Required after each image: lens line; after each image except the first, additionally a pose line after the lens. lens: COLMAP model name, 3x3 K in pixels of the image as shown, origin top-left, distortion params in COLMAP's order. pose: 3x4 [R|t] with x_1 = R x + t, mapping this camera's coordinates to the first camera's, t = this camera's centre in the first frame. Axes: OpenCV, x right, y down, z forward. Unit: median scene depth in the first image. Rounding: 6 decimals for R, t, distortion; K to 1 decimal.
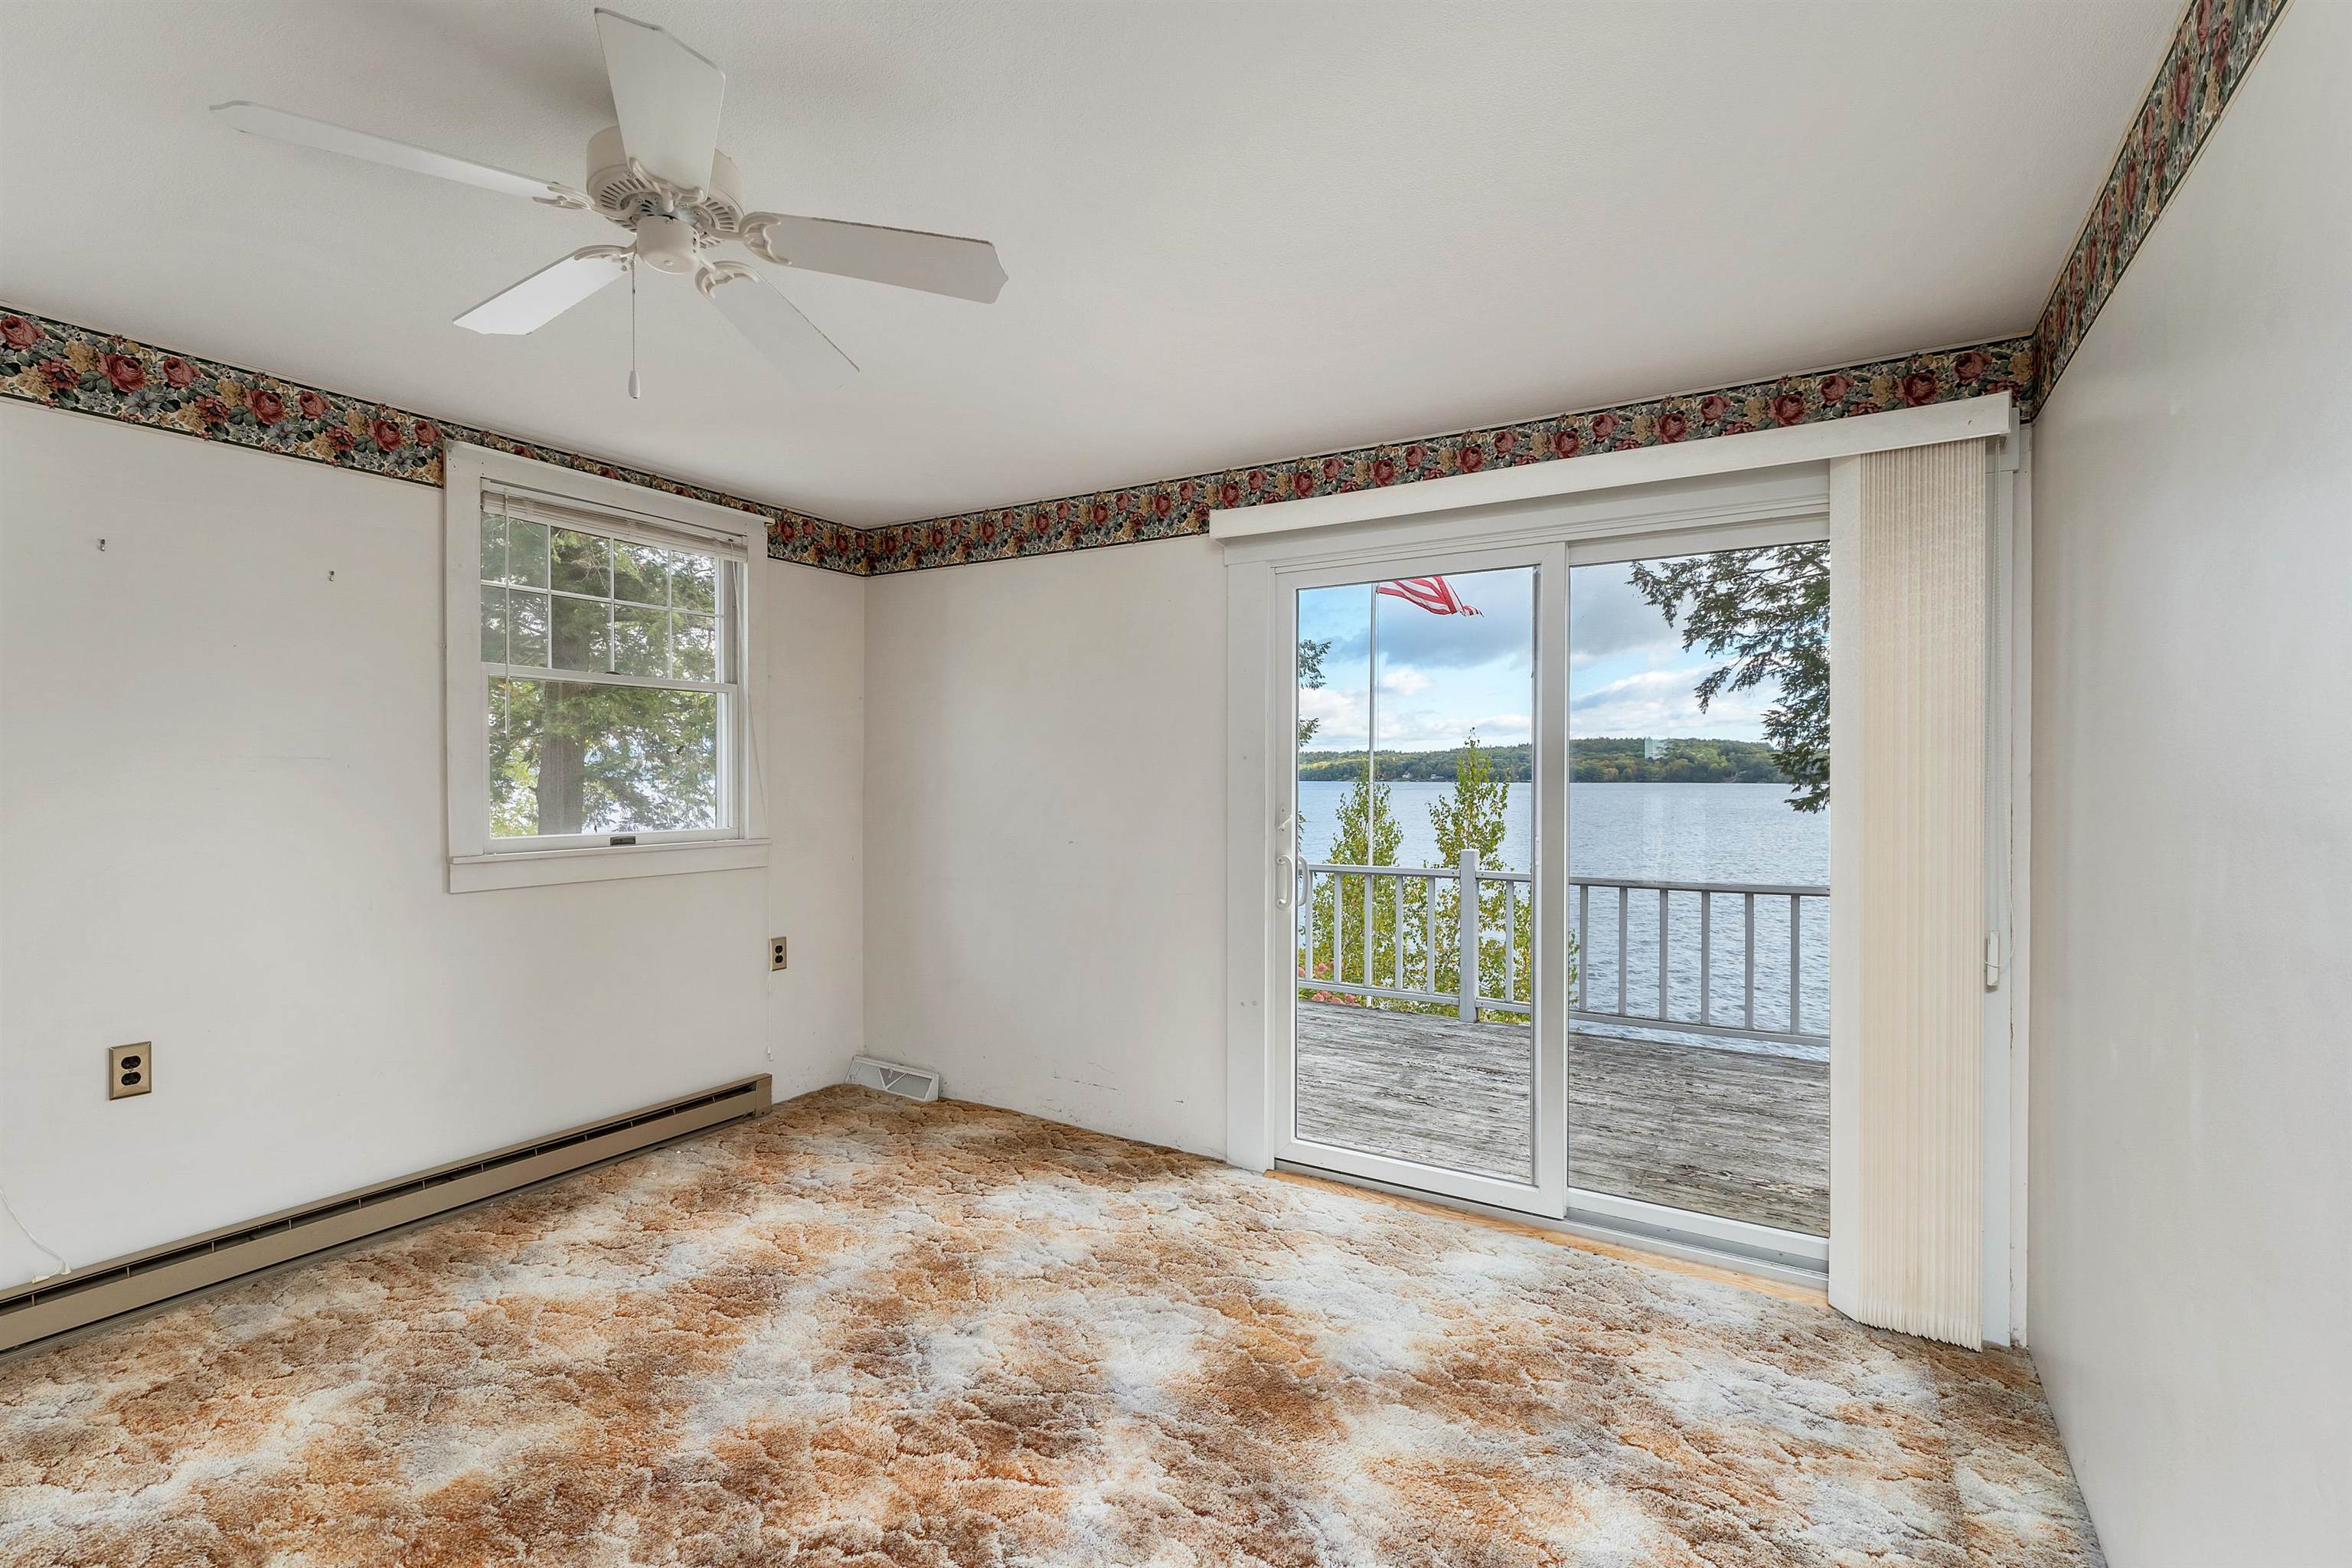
lens RADIAL K [[1051.3, 0, 1172.1], [0, 1051.3, 781.4], [0, 0, 1]] dist [-0.001806, 0.000827]
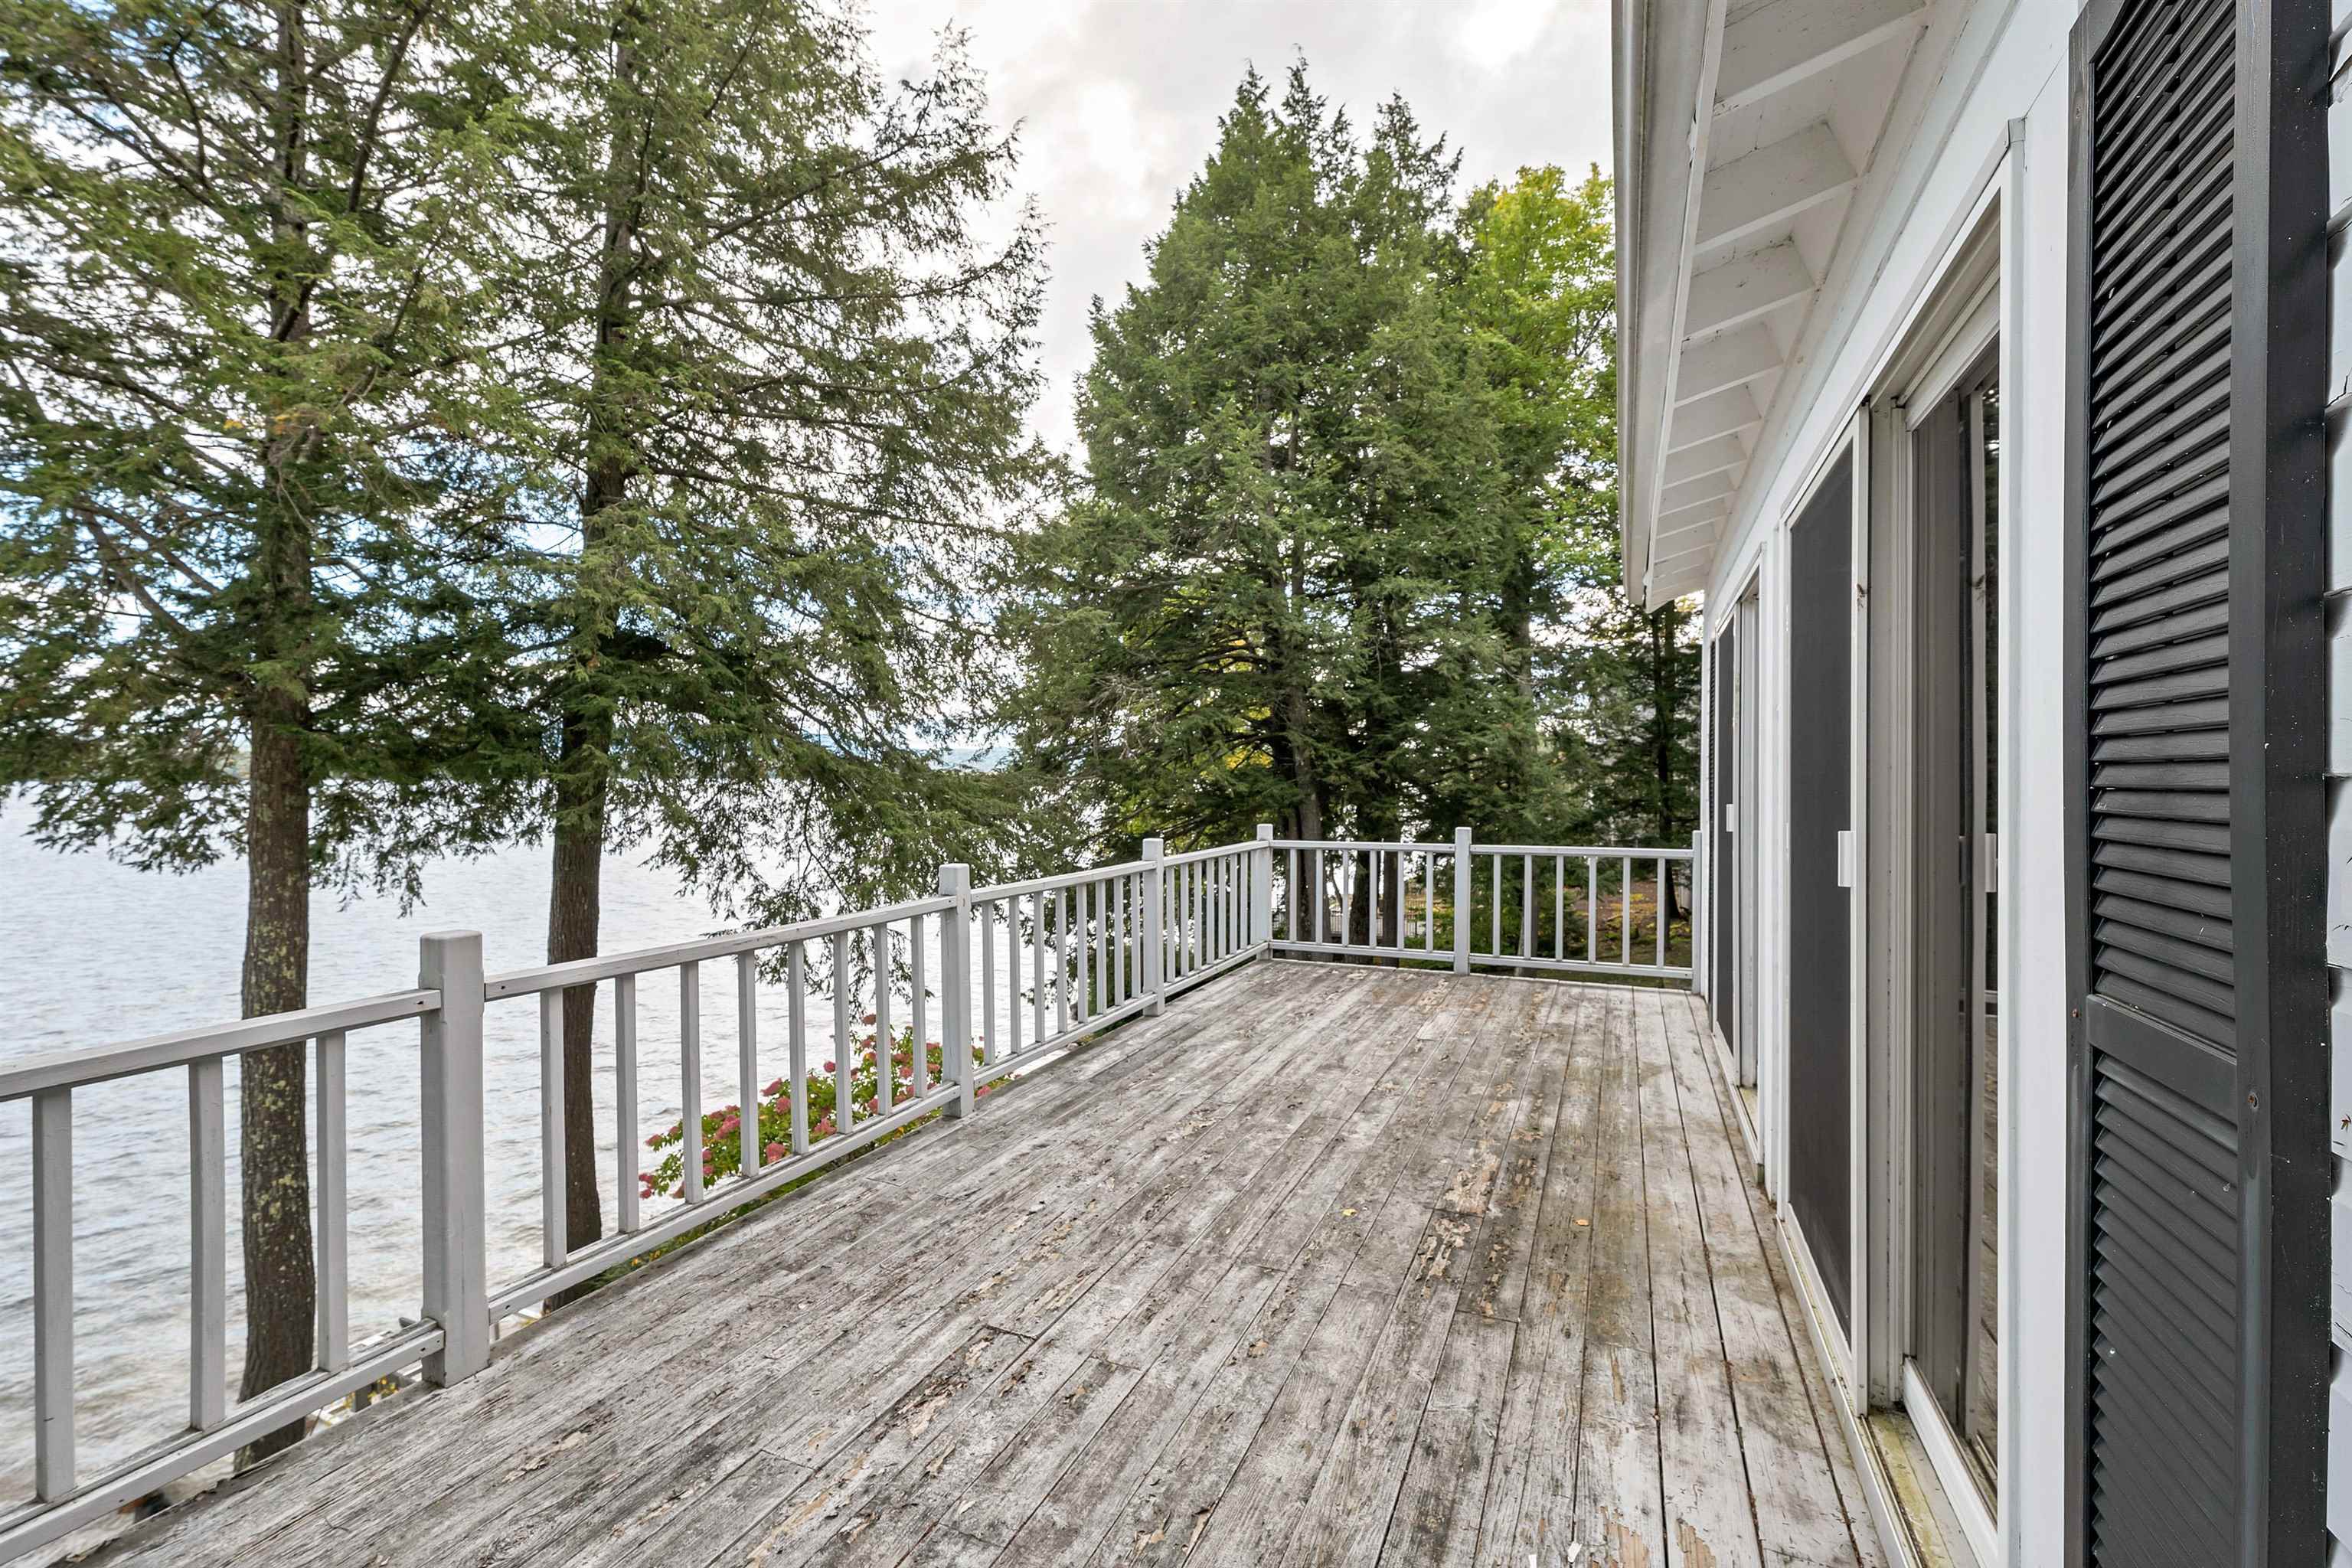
lens RADIAL K [[970.9, 0, 1164.6], [0, 970.9, 778.3], [0, 0, 1]] dist [-0.000160, 0.001007]
pose [[-0.106534, -0.009134, 0.994267, -0.149064], [0.007417, 0.999923, 0.009981, 0.000286], [-0.994281, 0.008438, -0.106458, 1.036271]]
